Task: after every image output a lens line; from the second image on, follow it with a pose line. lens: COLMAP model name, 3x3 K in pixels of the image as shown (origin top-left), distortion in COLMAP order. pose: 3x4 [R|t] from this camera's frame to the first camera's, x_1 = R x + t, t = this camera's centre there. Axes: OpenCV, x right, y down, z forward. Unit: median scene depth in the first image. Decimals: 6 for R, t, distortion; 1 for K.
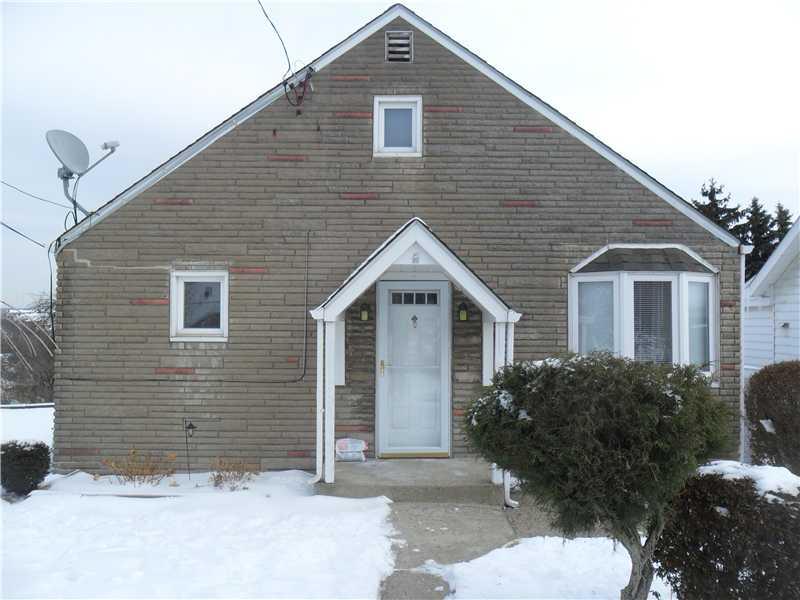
lens RADIAL K [[639.3, 0, 400.0], [0, 639.3, 297.9], [0, 0, 1]] dist [-0.058191, 0.053679]
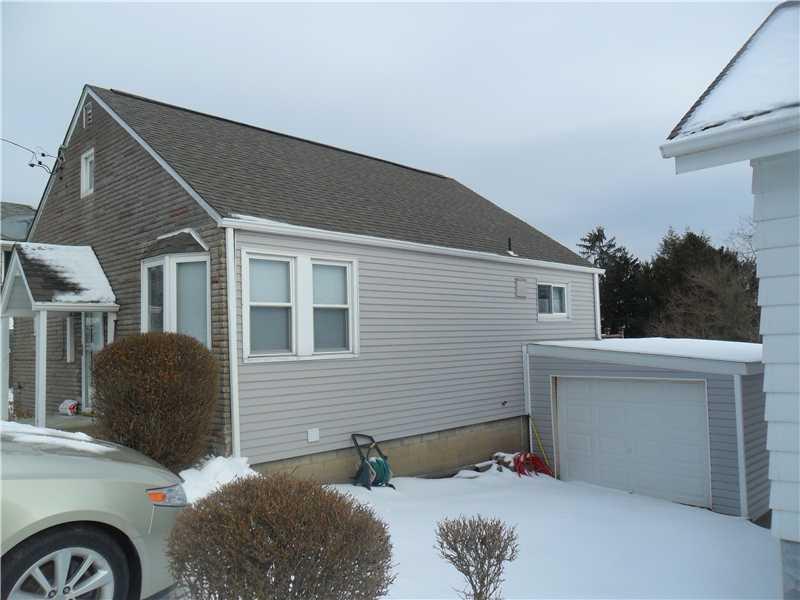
lens RADIAL K [[639.3, 0, 400.0], [0, 639.3, 301.3], [0, 0, 1]] dist [-0.058191, 0.053679]
pose [[0.748444, -0.072097, -0.659267, 1.388235], [0.044836, 0.997300, -0.058163, 0.113065], [0.661680, 0.013973, 0.749656, 0.444712]]
